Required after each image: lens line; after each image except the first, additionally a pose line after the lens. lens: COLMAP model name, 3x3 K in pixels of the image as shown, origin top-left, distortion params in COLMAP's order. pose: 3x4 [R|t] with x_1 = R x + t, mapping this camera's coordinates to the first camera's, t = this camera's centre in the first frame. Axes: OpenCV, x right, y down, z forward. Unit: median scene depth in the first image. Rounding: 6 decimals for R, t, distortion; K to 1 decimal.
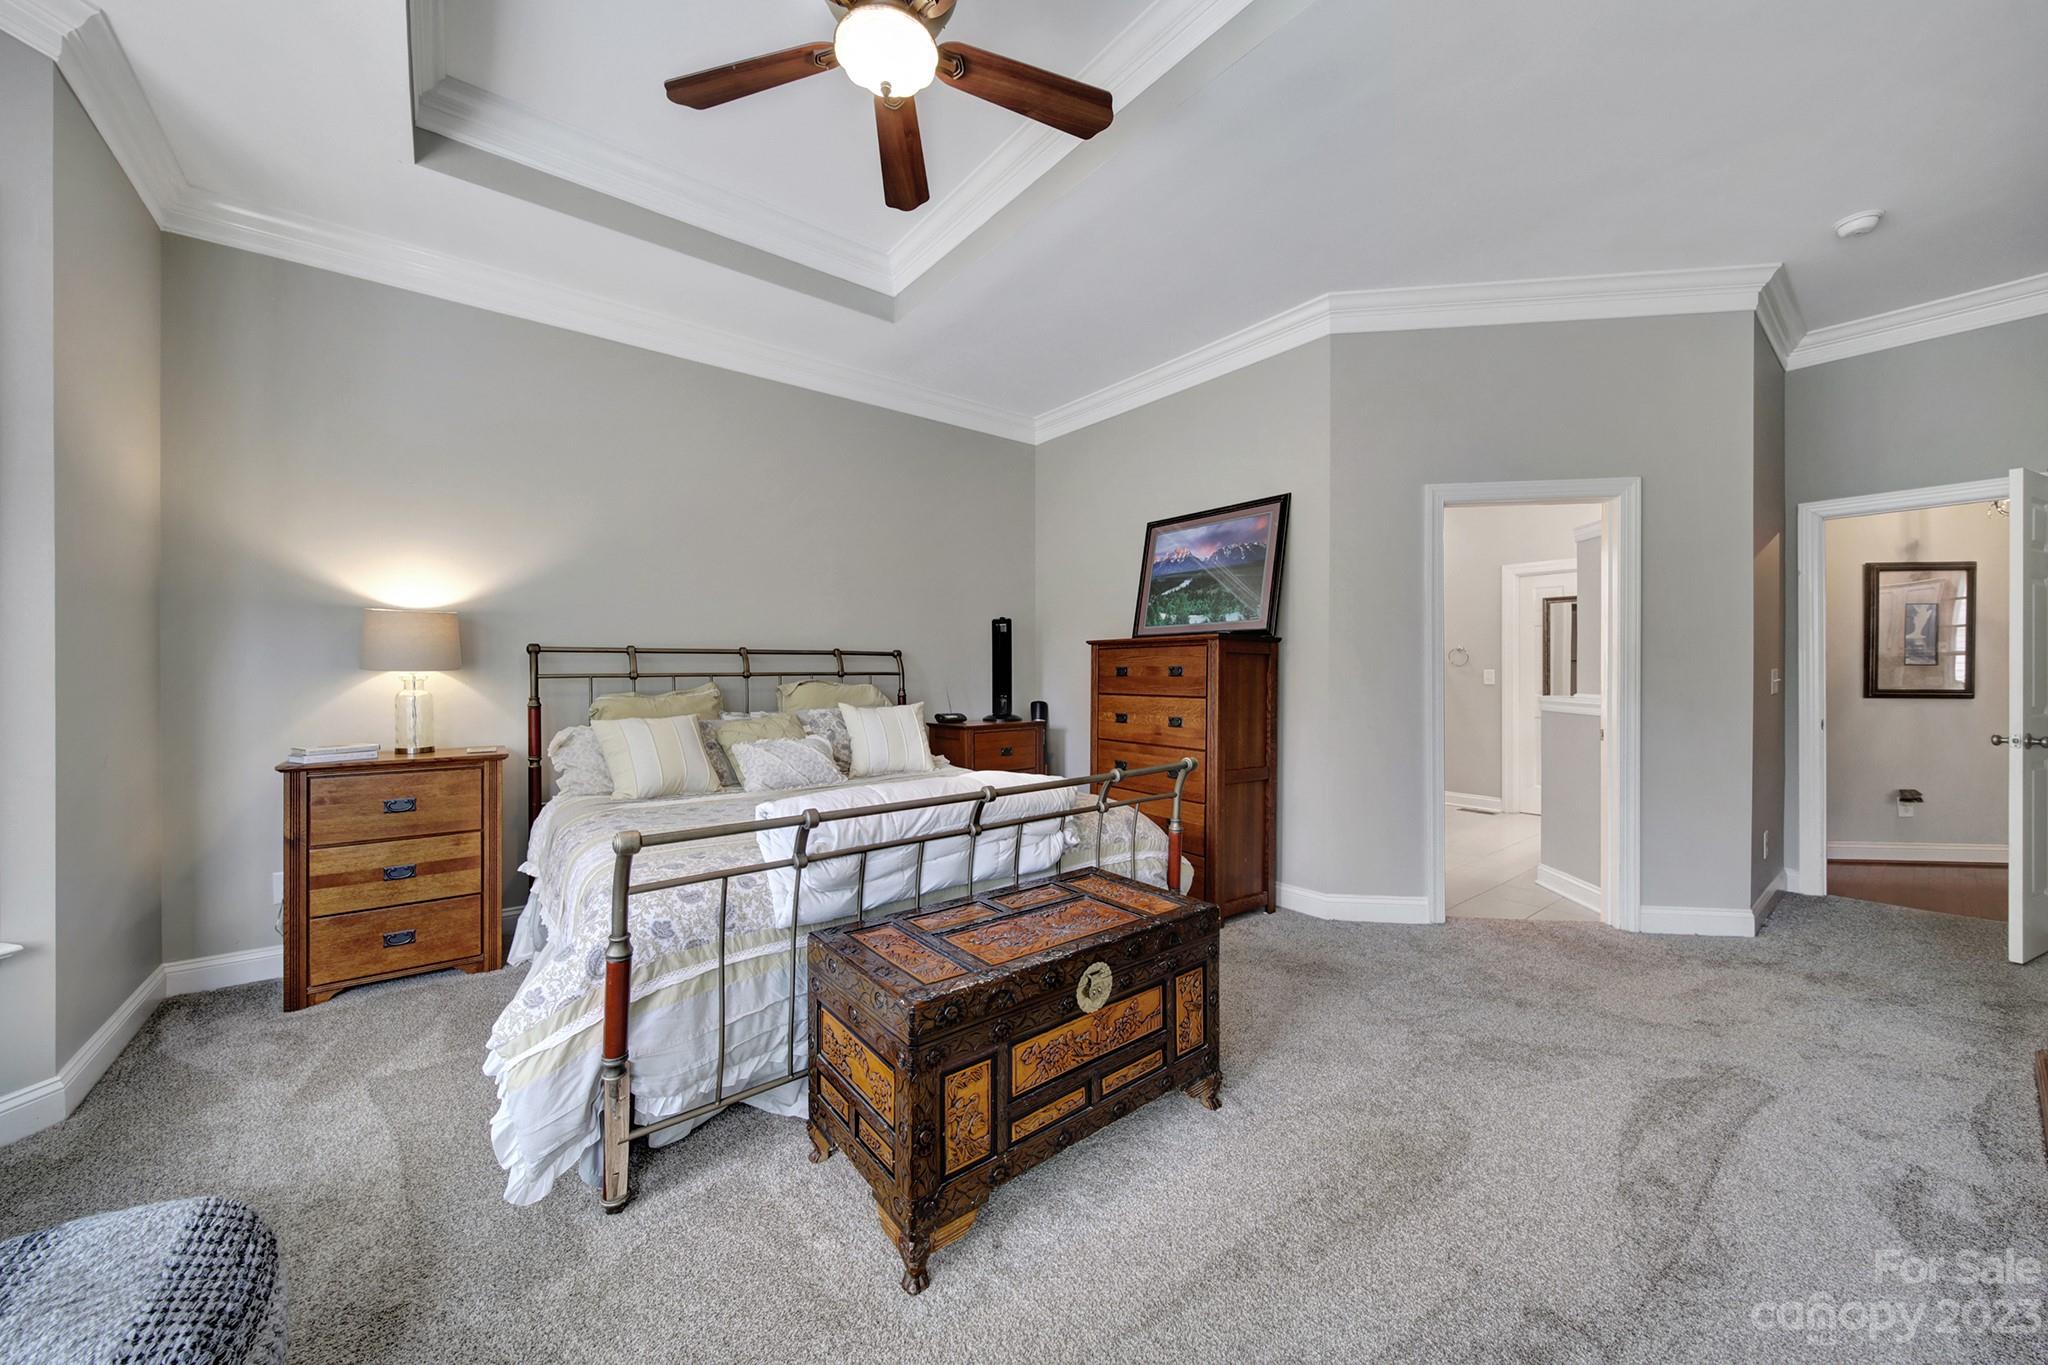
lens RADIAL K [[720.1, 0, 1016.1], [0, 720.1, 669.7], [0, 0, 1]] dist [0.001567, -0.001532]
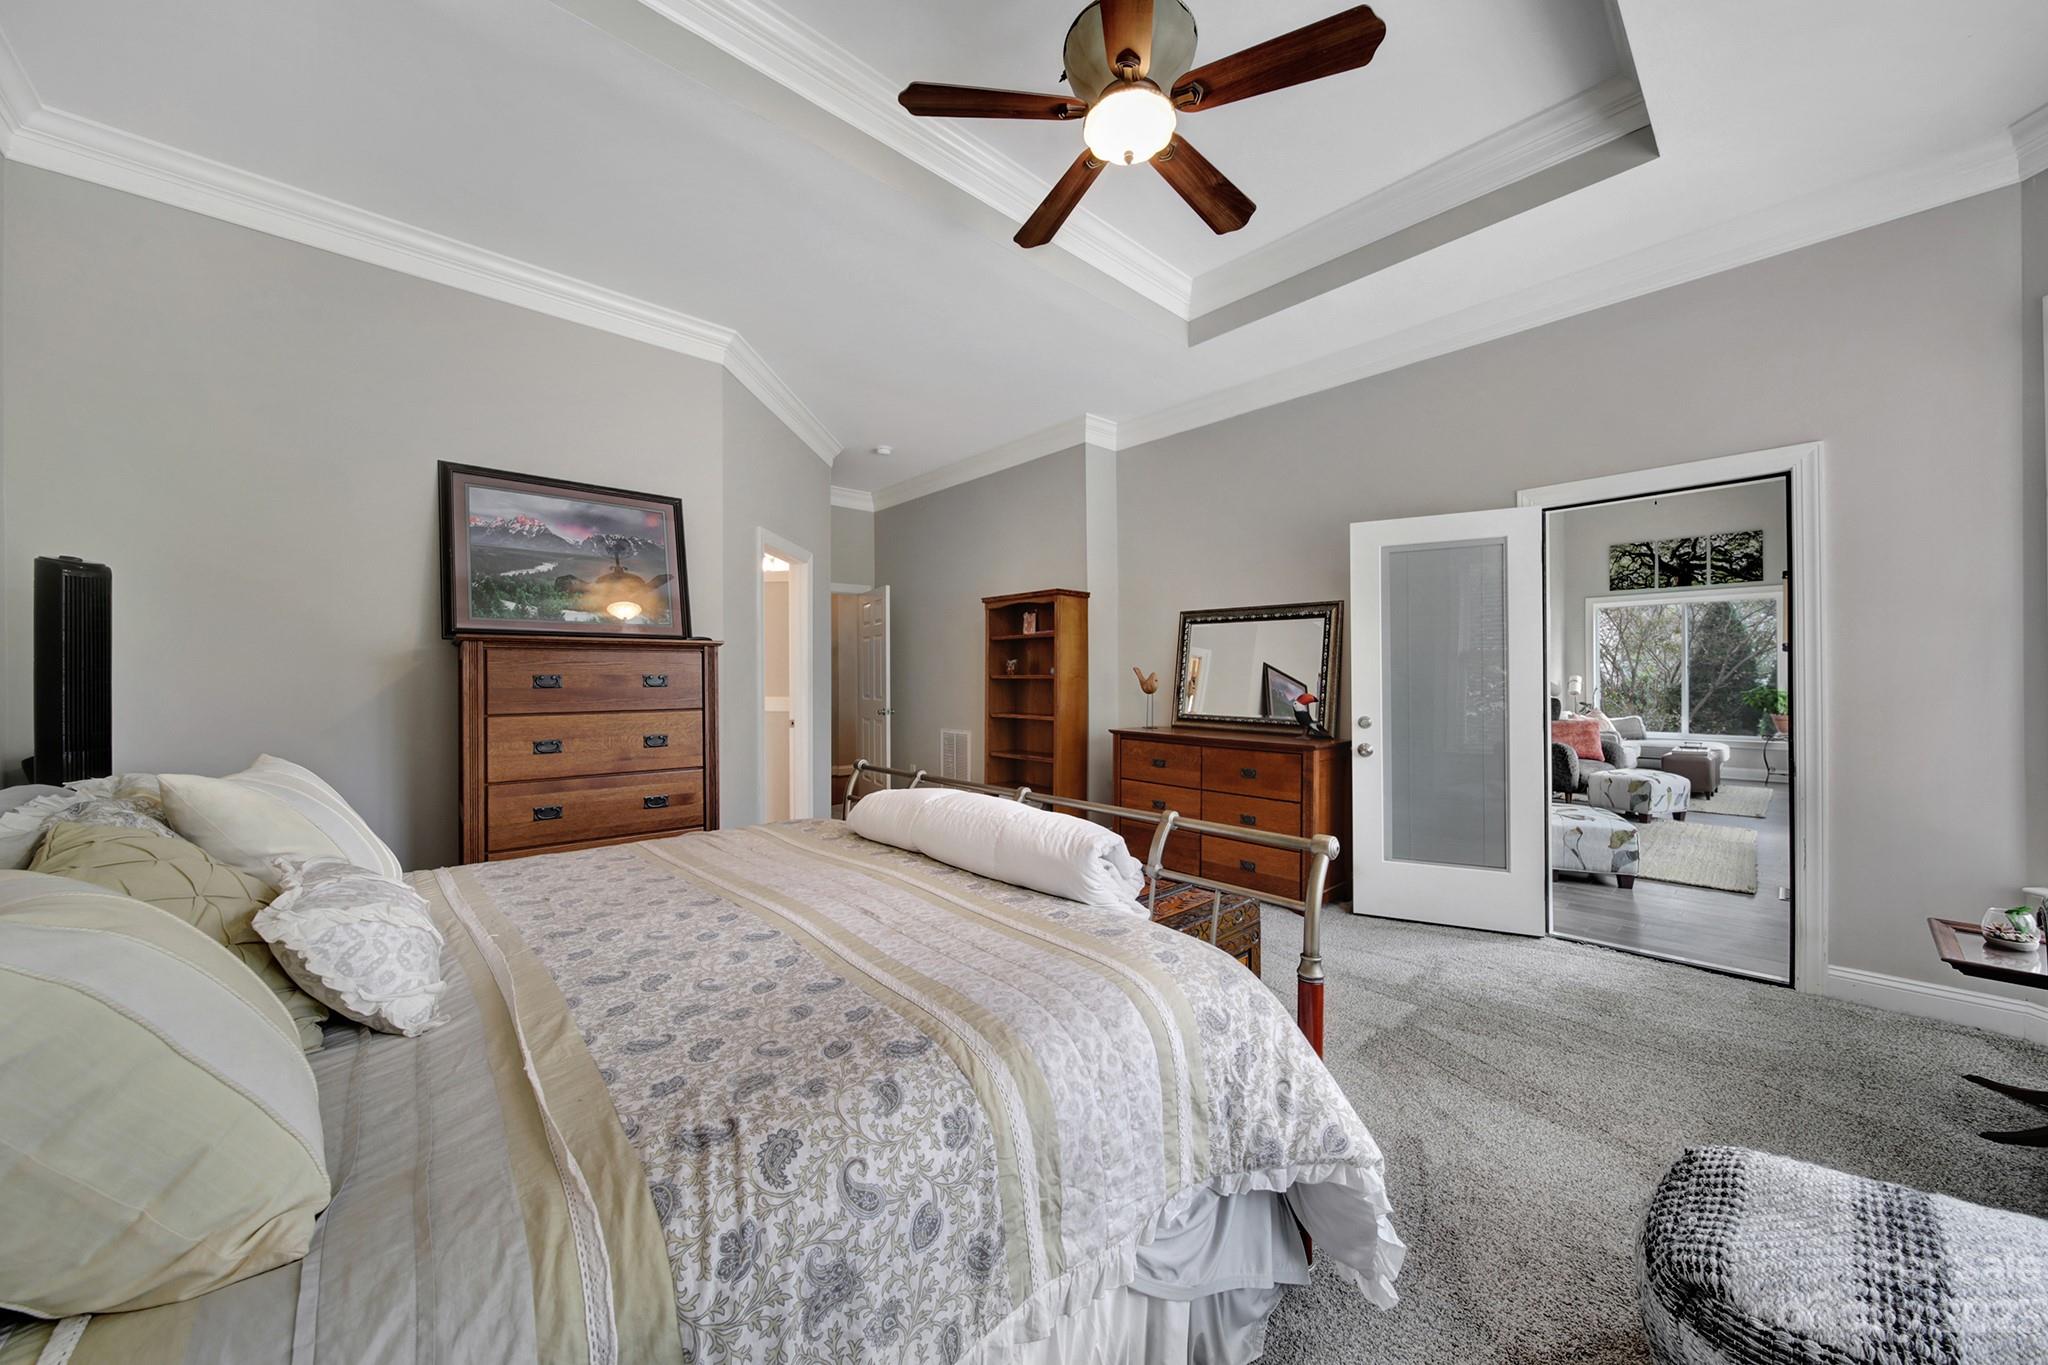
lens RADIAL K [[720.6, 0, 1019.2], [0, 720.6, 669.9], [0, 0, 1]] dist [0.000261, -0.001092]
pose [[-0.068202, 0.013945, 0.997574, -0.578074], [0.002918, 0.999901, -0.013778, 0.001947], [-0.997667, 0.001971, -0.068236, 0.560853]]
